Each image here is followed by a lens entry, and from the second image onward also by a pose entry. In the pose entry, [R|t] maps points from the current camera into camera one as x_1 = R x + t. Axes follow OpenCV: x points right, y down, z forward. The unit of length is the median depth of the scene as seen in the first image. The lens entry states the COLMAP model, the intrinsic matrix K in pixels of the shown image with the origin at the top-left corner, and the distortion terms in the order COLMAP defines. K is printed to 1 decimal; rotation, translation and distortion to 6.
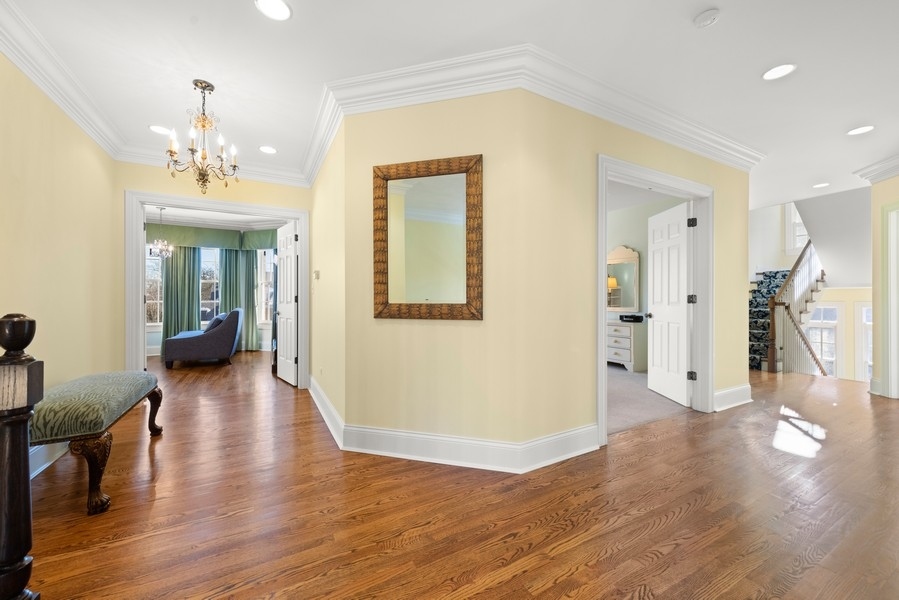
lens RADIAL K [[345.6, 0, 451.2], [0, 345.6, 296.7], [0, 0, 1]] dist [0.007799, 0.000009]
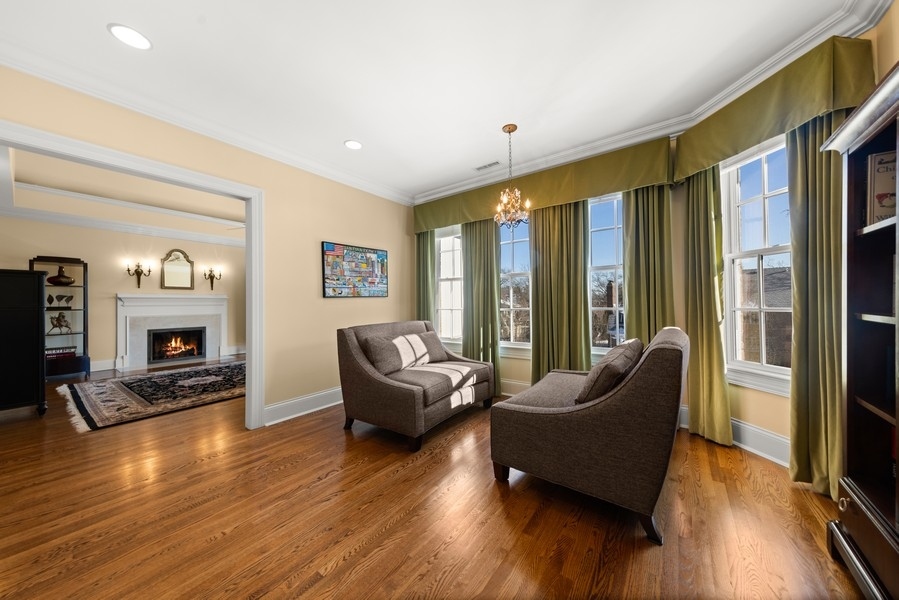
lens RADIAL K [[298.0, 0, 452.1], [0, 298.0, 296.0], [0, 0, 1]] dist [-0.000194, -0.000015]
pose [[0.394818, -0.016810, -0.918606, -0.378011], [0.024399, 0.999672, -0.007806, -0.004402], [0.918435, -0.019331, 0.395099, 0.603894]]
